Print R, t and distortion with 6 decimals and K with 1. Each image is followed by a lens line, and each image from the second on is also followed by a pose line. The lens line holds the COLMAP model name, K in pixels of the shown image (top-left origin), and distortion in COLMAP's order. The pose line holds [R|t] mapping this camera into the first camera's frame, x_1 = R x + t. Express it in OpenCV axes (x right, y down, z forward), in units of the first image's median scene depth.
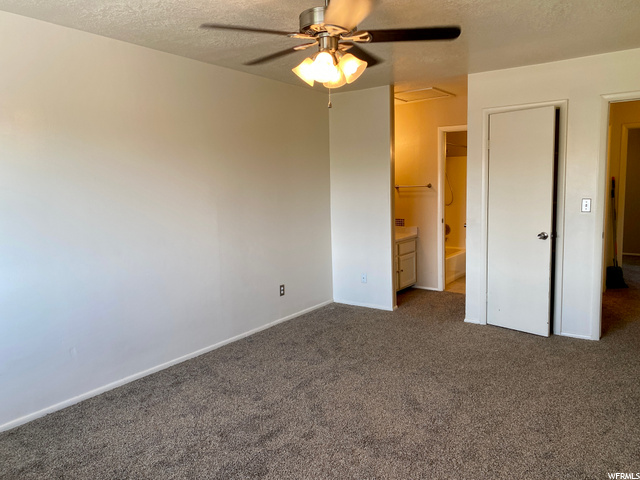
lens RADIAL K [[484.0, 0, 320.0], [0, 484.0, 240.0], [0, 0, 1]] dist [0.008859, 0.001683]
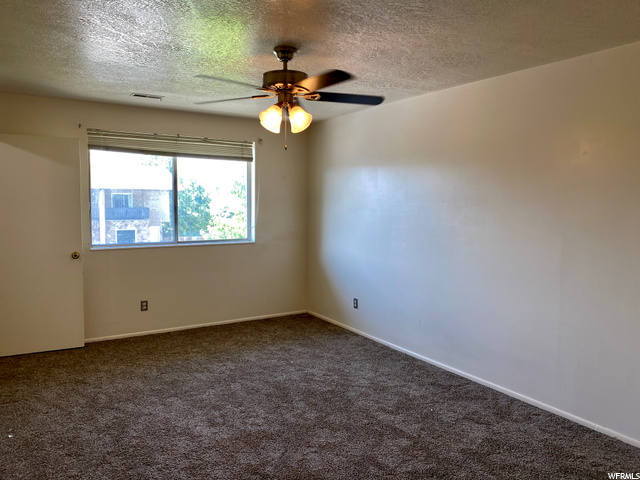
lens RADIAL K [[484.0, 0, 320.0], [0, 484.0, 240.0], [0, 0, 1]] dist [0.008859, 0.001683]
pose [[-0.388340, 0.091272, -0.916985, 0.846476], [-0.115647, 0.982389, 0.146758, -0.169600], [0.914231, 0.163039, -0.370946, 1.191966]]
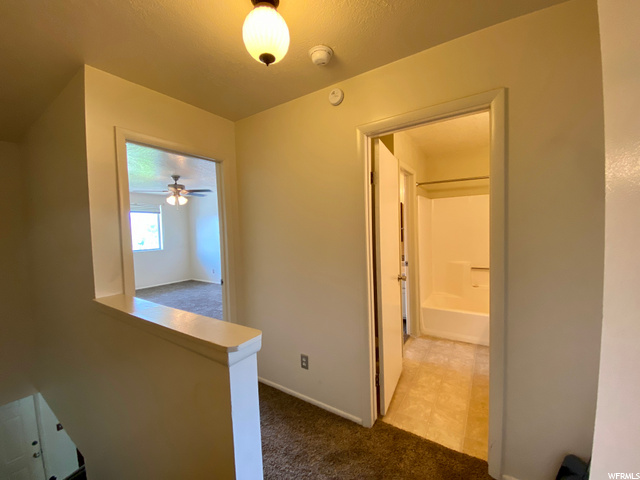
lens RADIAL K [[261.6, 0, 320.0], [0, 261.6, 240.0], [0, 0, 1]] dist [0.000229, 0.000007]
pose [[0.033189, 0.060173, -0.997636, 1.471089], [-0.094804, 0.993875, 0.056792, -0.193438], [0.994943, 0.092695, 0.038690, 1.495244]]
